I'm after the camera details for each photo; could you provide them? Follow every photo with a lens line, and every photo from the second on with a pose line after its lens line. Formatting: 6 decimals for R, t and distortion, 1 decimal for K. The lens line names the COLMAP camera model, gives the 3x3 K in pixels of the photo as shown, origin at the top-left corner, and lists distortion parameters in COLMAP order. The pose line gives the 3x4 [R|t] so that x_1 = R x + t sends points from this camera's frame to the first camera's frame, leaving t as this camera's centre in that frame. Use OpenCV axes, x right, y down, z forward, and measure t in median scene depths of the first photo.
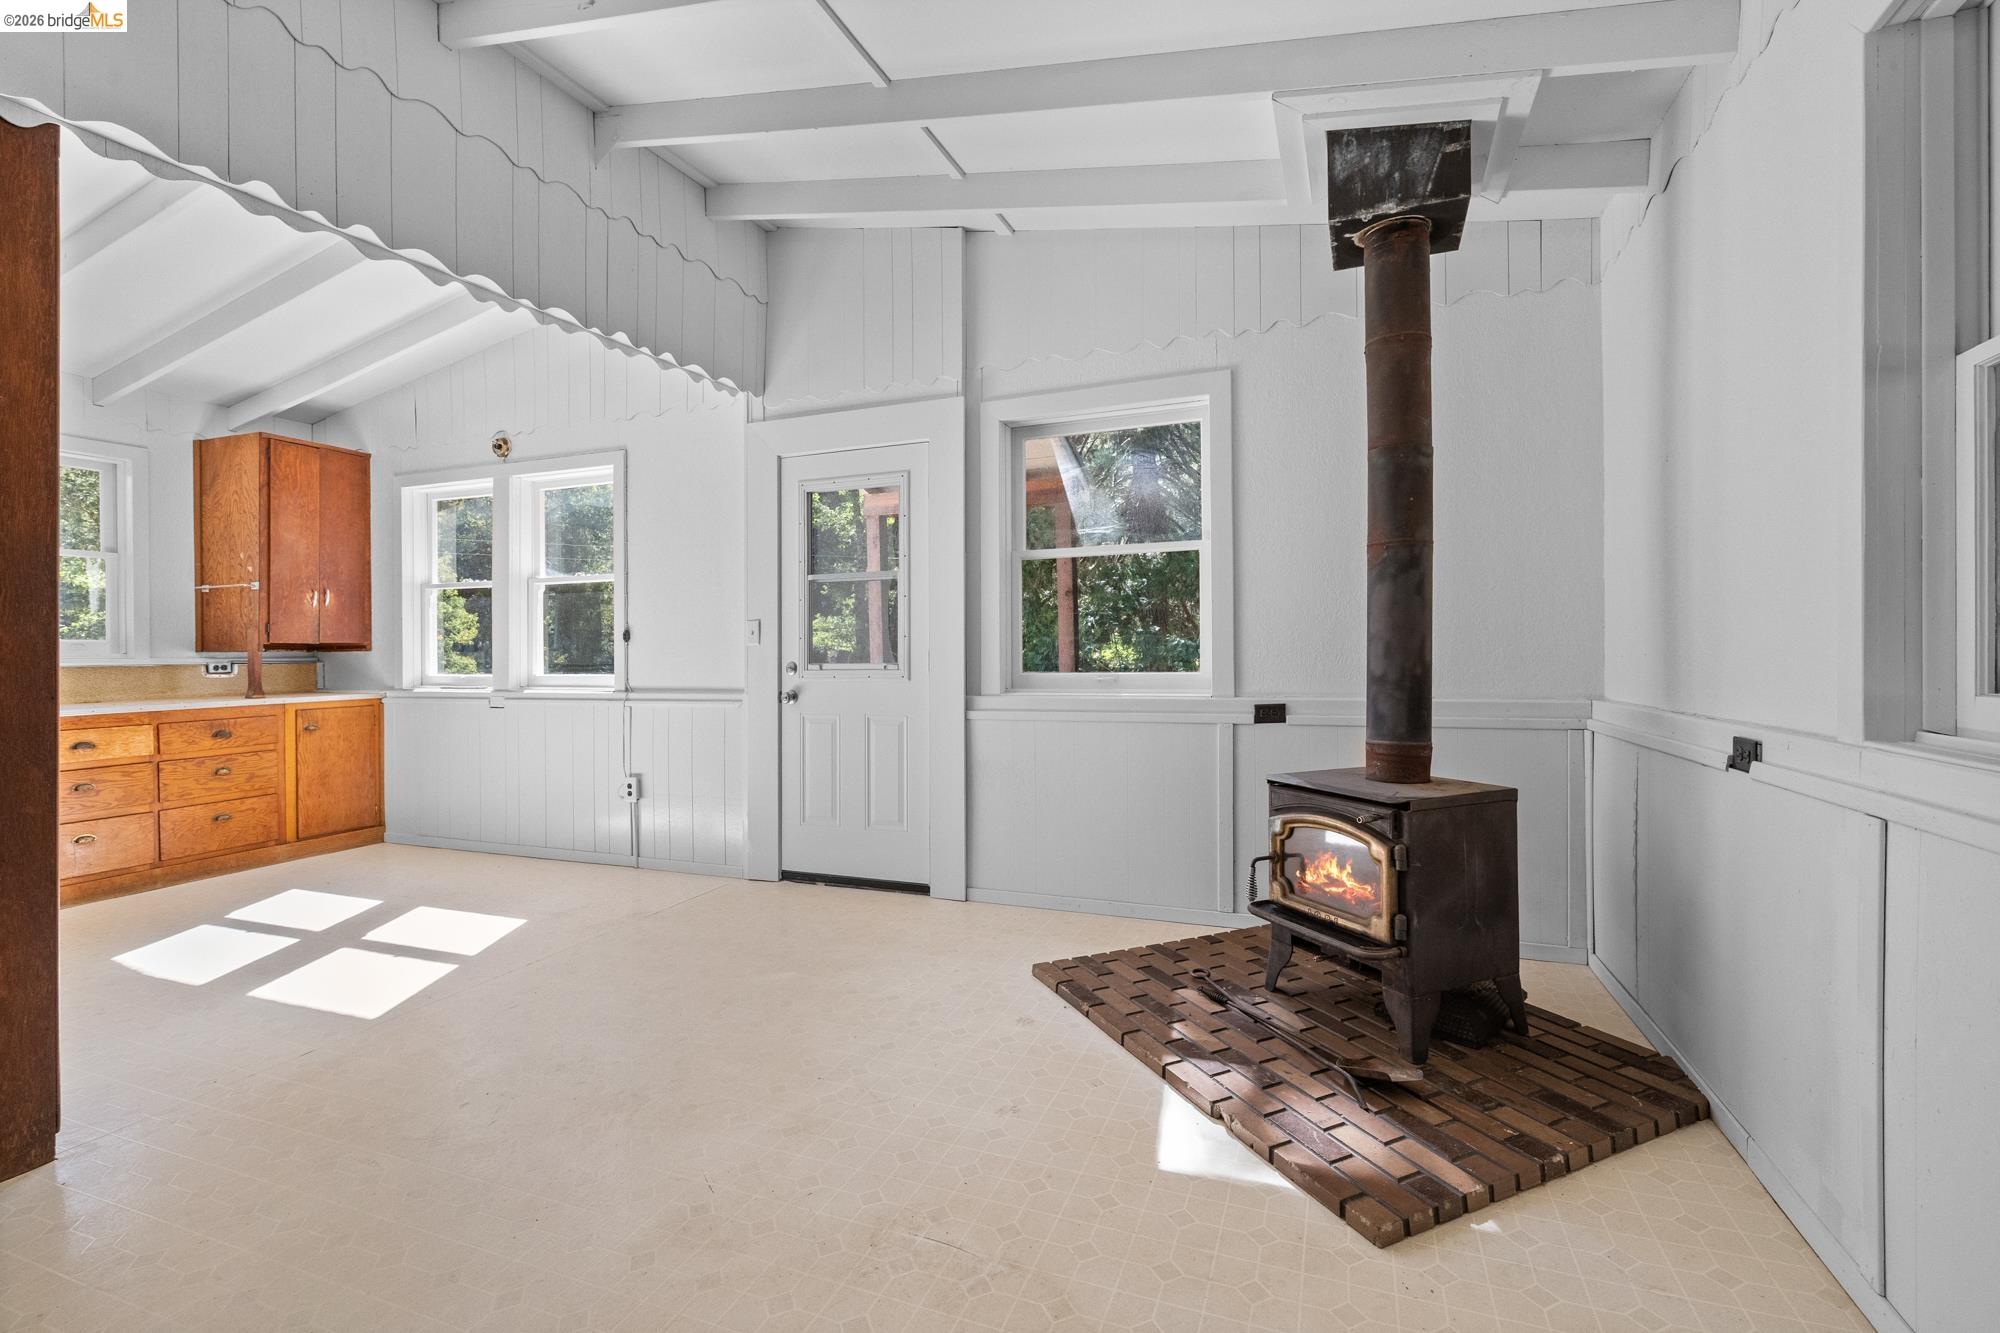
lens RADIAL K [[861.4, 0, 1002.6], [0, 861.4, 658.9], [0, 0, 1]] dist [0.000766, 0.000185]
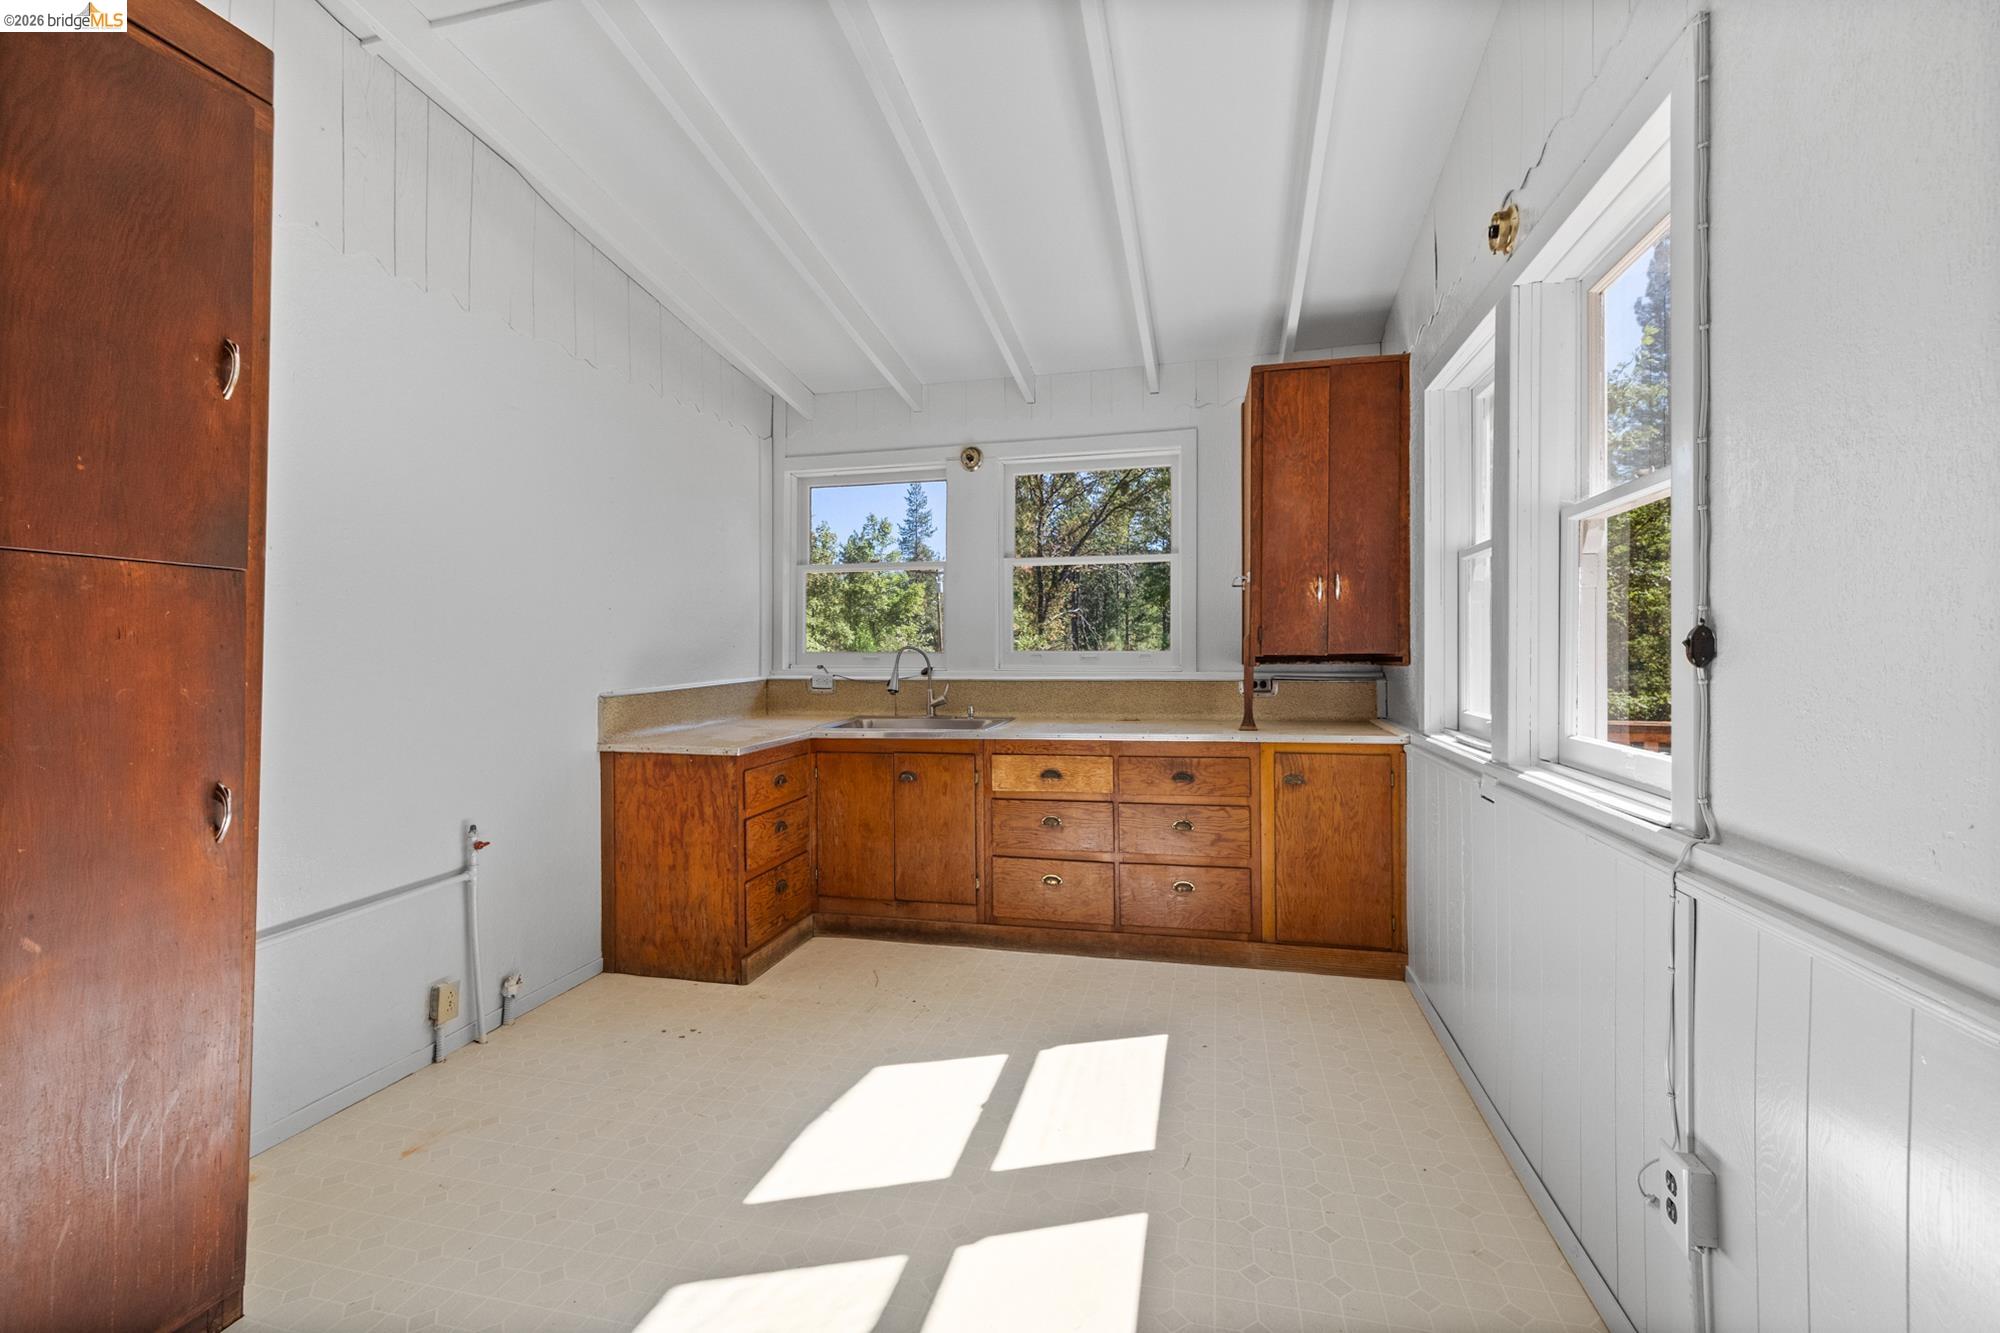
lens RADIAL K [[854.6, 0, 992.2], [0, 854.6, 649.0], [0, 0, 1]] dist [-0.000956, -0.000029]
pose [[0.130298, 0.003282, -0.991469, -0.171663], [-0.003307, 0.999990, 0.002876, -0.025031], [0.991469, 0.002904, 0.130308, 0.689263]]
